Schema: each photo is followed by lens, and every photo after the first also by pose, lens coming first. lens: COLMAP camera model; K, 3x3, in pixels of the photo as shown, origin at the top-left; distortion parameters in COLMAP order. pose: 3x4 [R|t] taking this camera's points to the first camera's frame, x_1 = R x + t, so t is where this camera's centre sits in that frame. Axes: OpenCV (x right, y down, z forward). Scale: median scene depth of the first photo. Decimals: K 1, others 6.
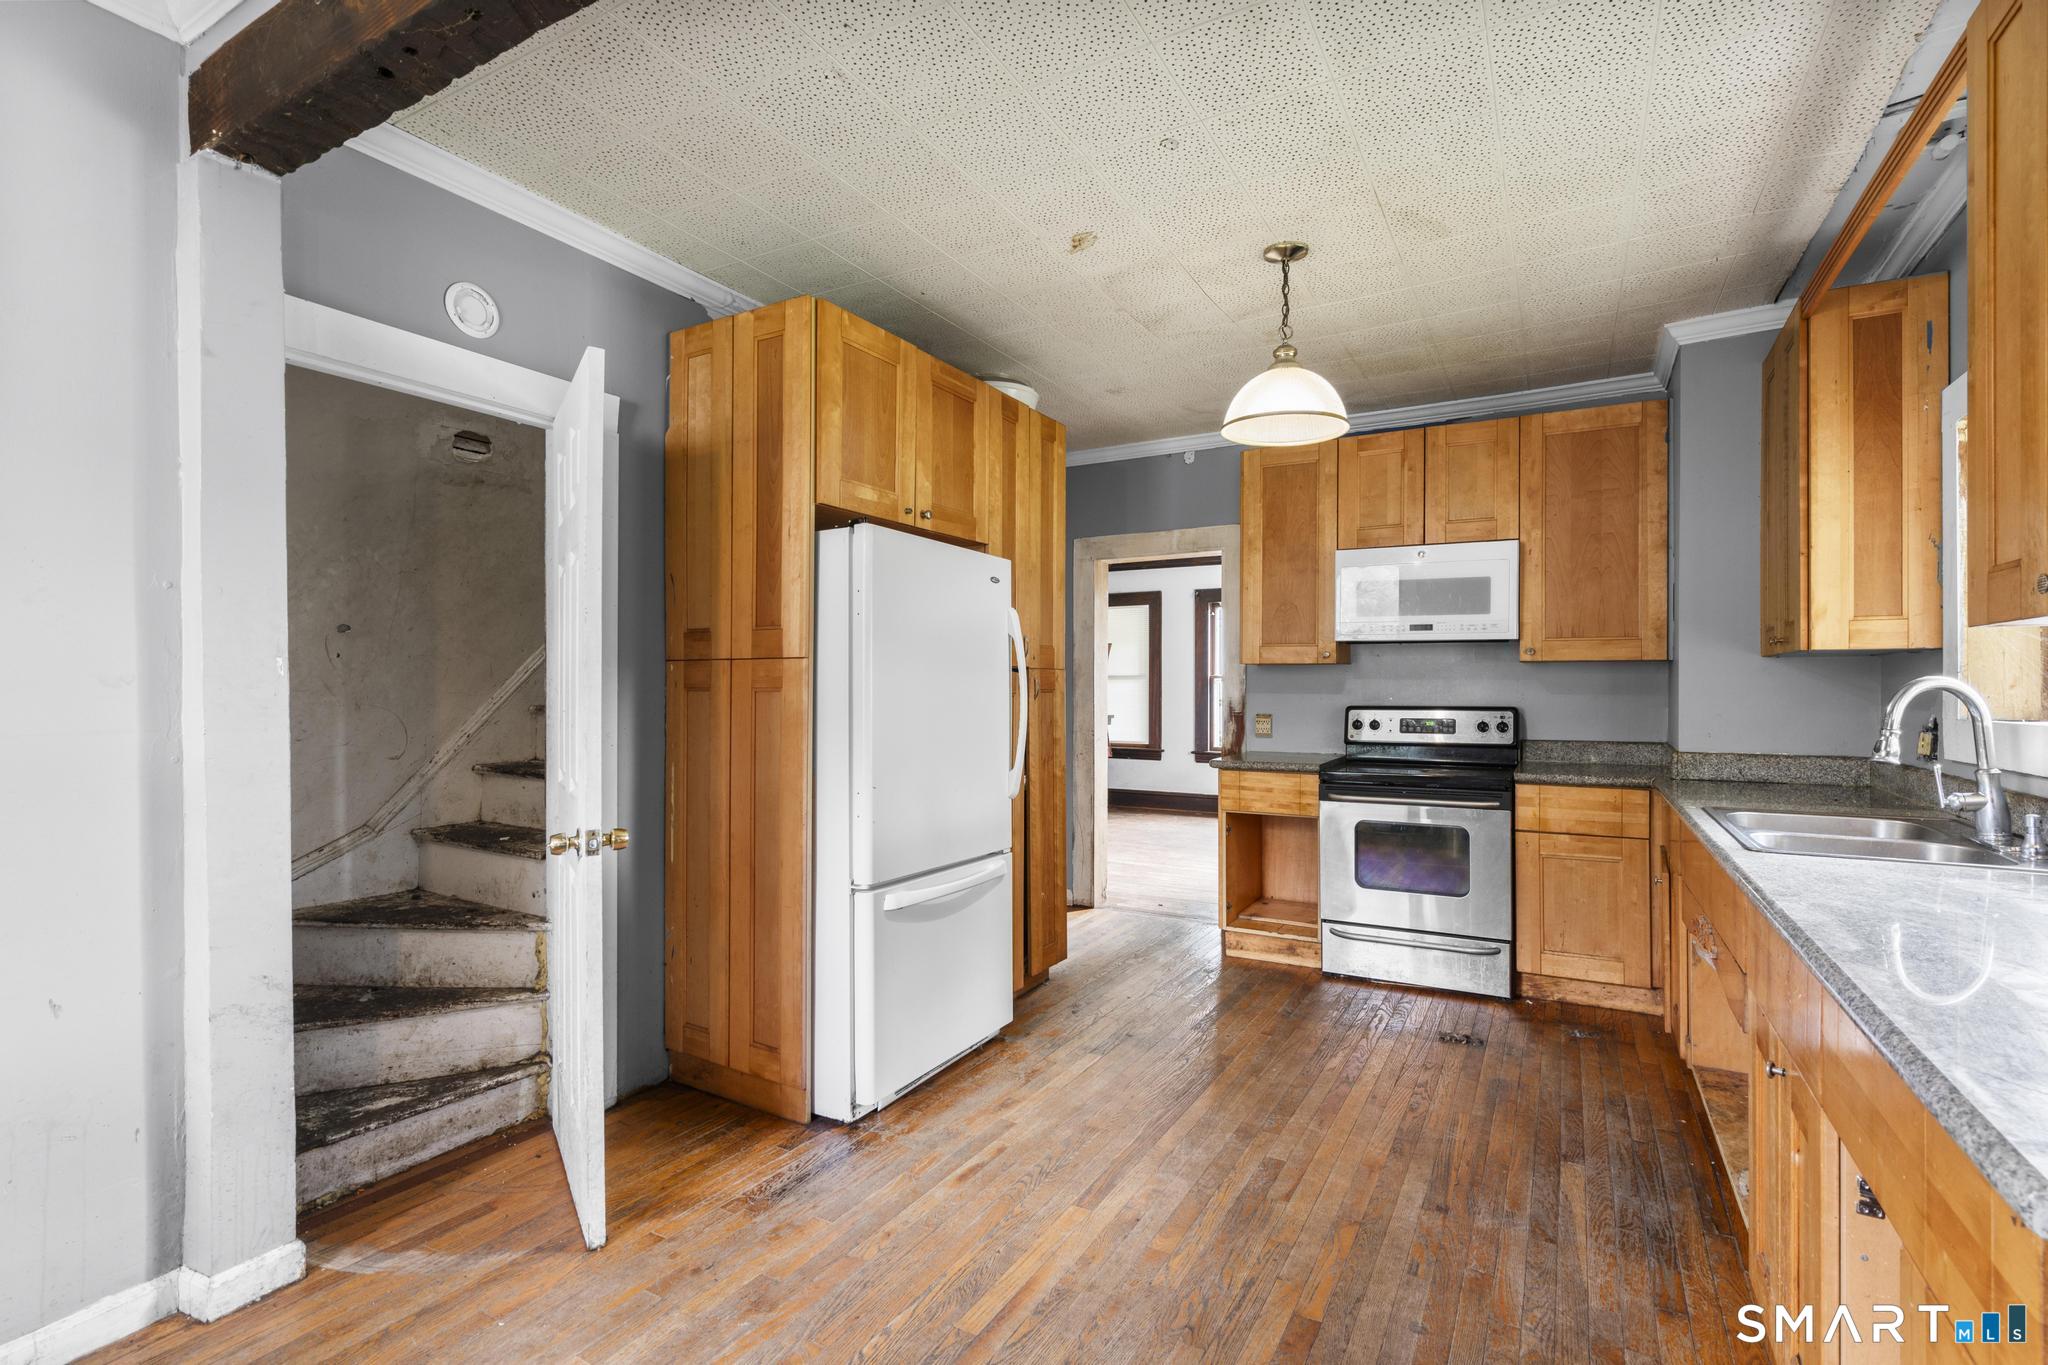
lens RADIAL K [[928.3, 0, 1029.1], [0, 928.3, 685.4], [0, 0, 1]] dist [0.000835, 0.000394]
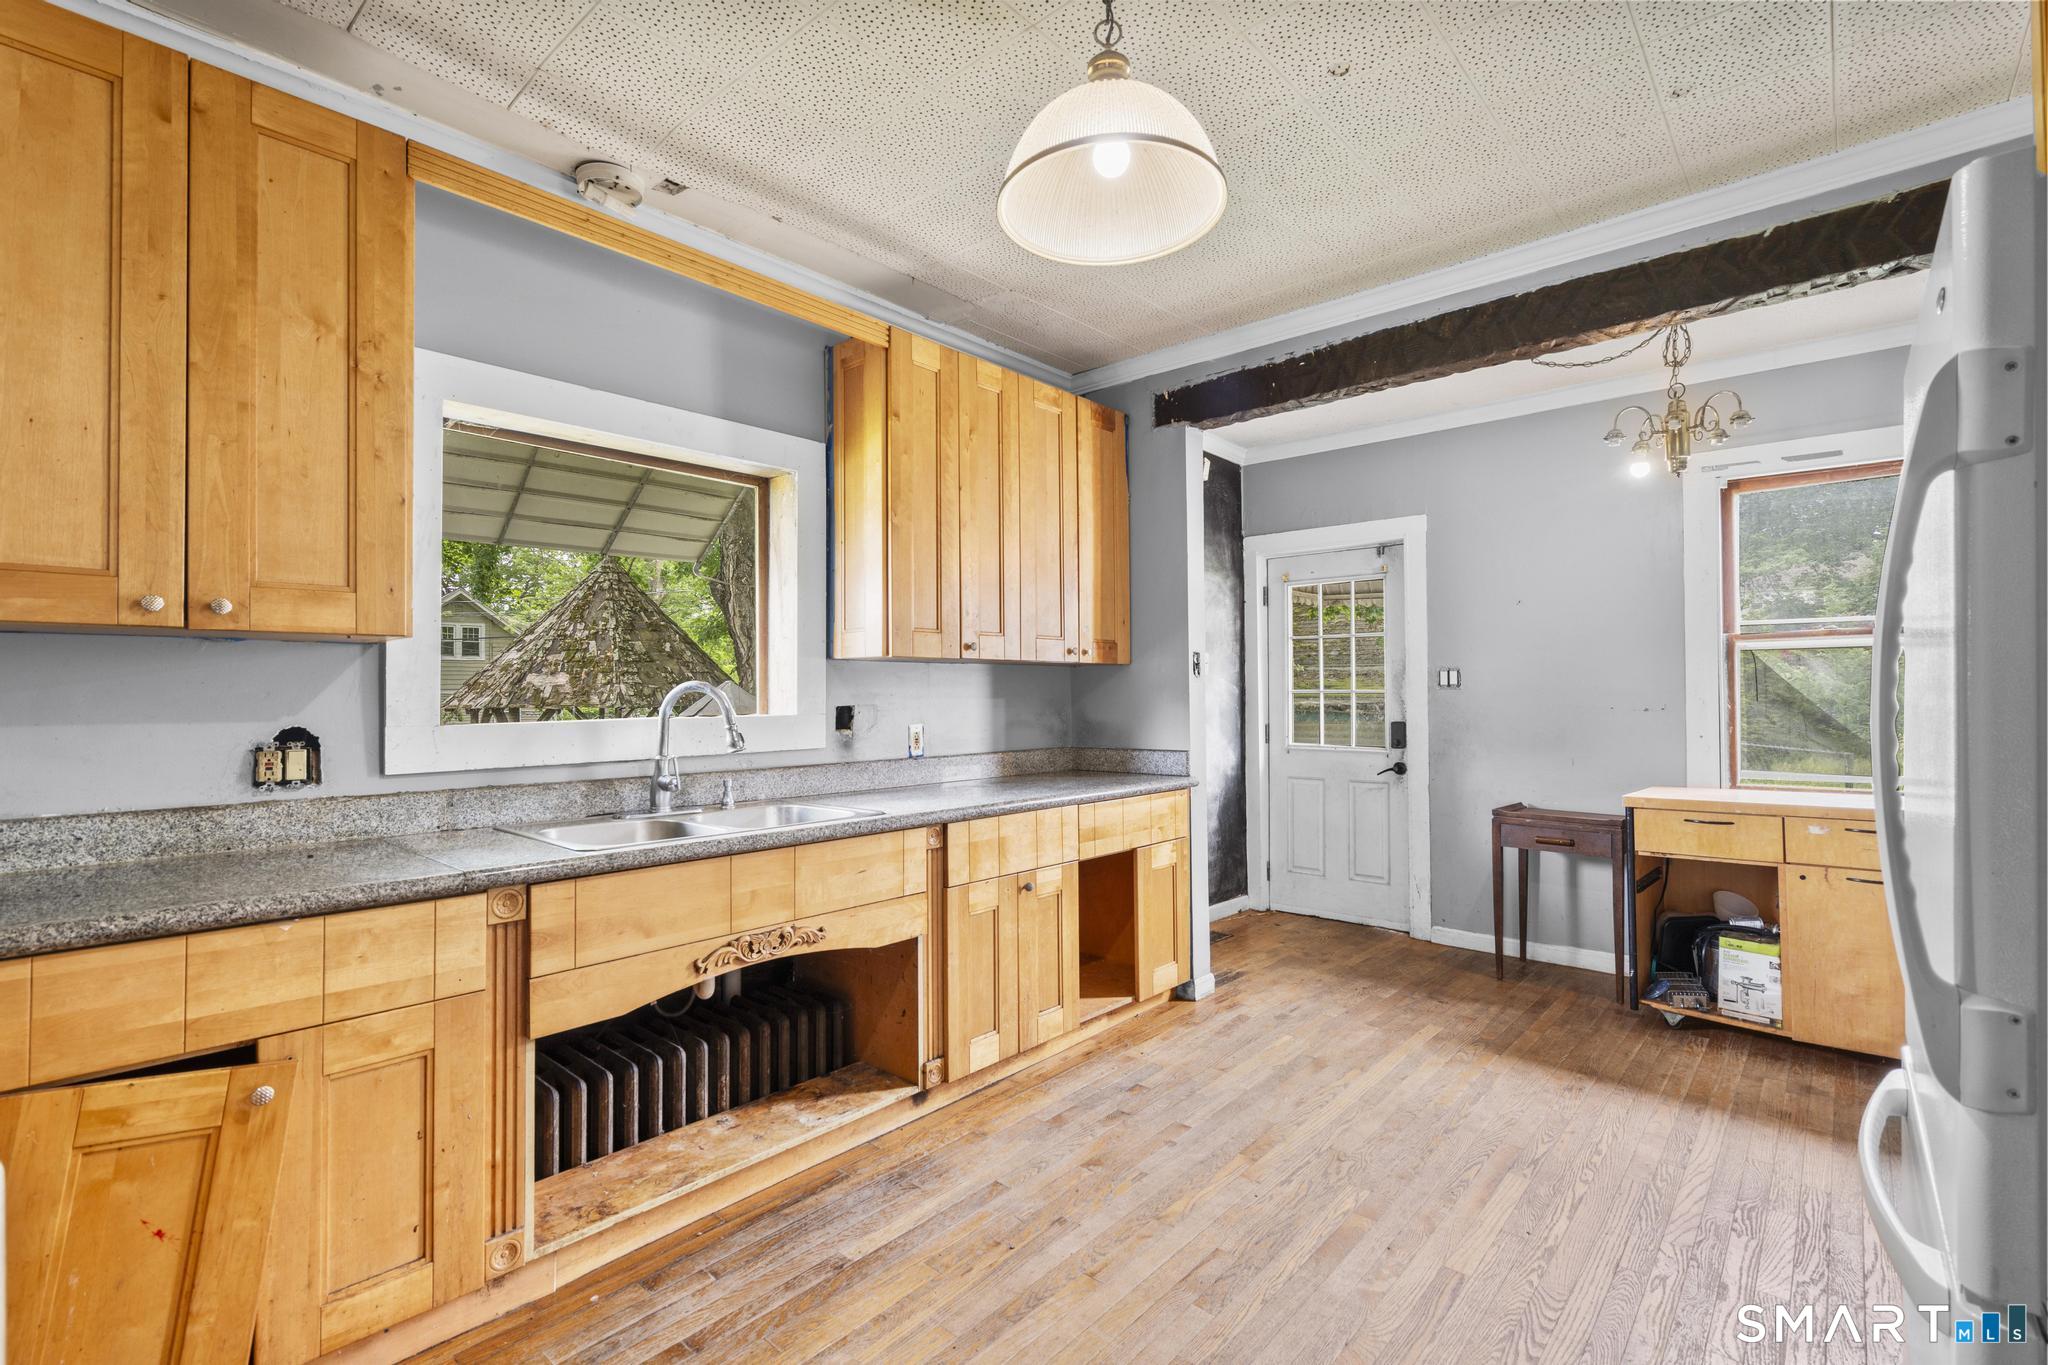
lens RADIAL K [[928.3, 0, 1024.9], [0, 928.3, 680.0], [0, 0, 1]] dist [0.000835, 0.000394]
pose [[-0.978790, 0.011089, 0.204567, 0.270186], [0.007507, 0.999805, -0.018281, 0.011225], [-0.204730, -0.016358, -0.978682, 1.943832]]
